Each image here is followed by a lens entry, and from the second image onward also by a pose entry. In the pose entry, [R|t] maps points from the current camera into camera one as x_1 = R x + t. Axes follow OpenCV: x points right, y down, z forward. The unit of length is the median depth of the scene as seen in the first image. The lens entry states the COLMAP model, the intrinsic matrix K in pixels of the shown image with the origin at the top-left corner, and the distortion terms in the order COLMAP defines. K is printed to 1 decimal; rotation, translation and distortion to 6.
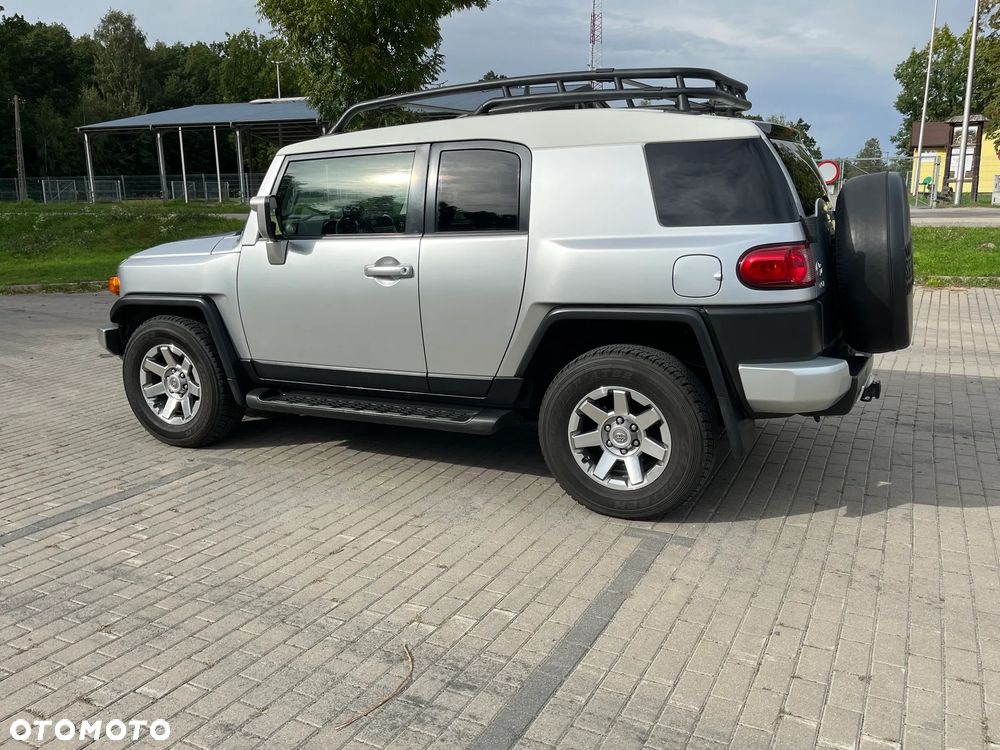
lens RADIAL K [[837.5, 0, 508.2], [0, 837.5, 370.4], [0, 0, 1]] dist [0.062654, -0.076924]
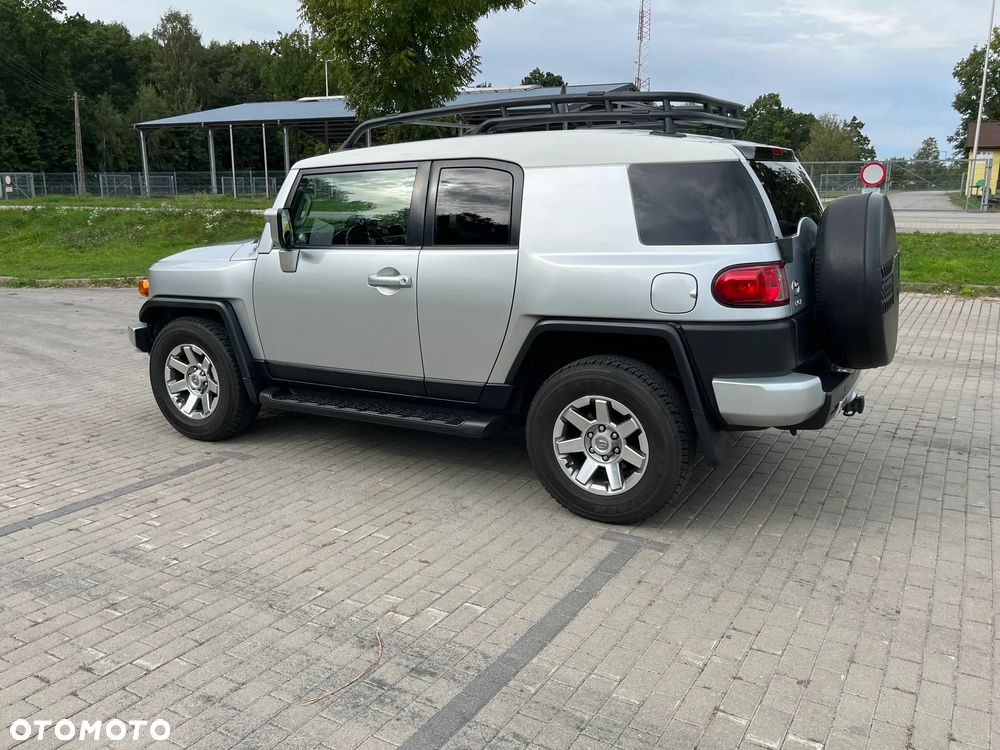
lens RADIAL K [[837.5, 0, 494.1], [0, 837.5, 370.3], [0, 0, 1]] dist [0.062654, -0.076924]
pose [[0.997636, 0.023074, -0.064726, 0.061938], [-0.022846, 0.999730, 0.004268, -0.013533], [0.064807, -0.002779, 0.997894, -0.049110]]
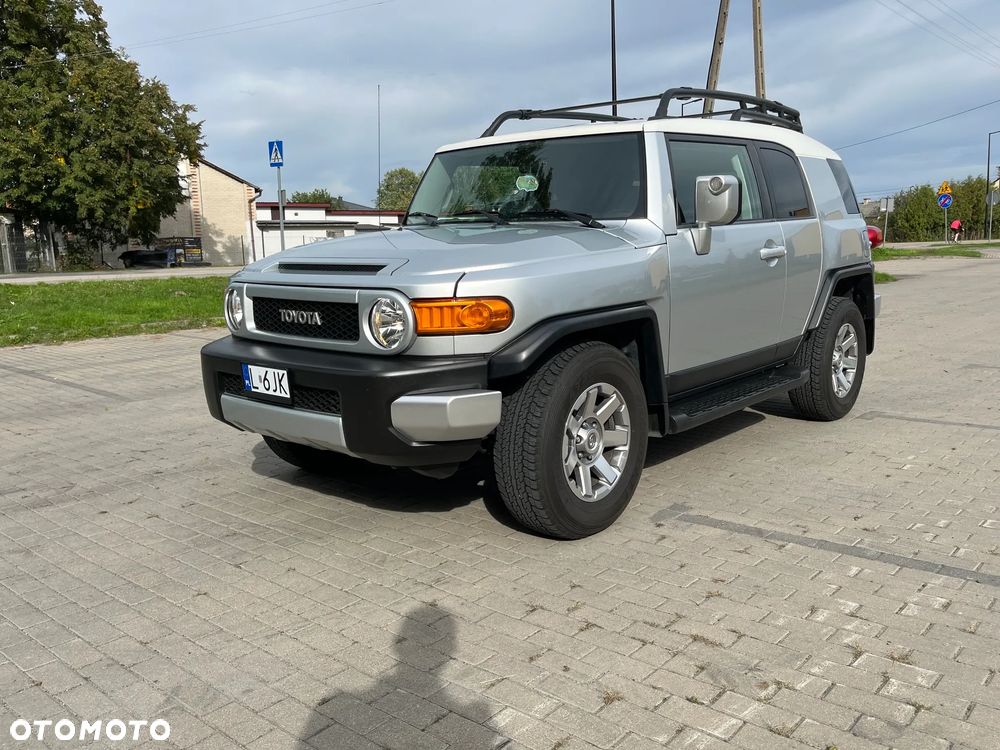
lens RADIAL K [[837.5, 0, 511.9], [0, 837.5, 380.1], [0, 0, 1]] dist [0.062654, -0.076924]
pose [[0.249527, -0.146436, 0.957232, -1.324322], [0.224418, 0.970334, 0.089940, -0.136153], [-0.942005, 0.192378, 0.274988, 1.081130]]
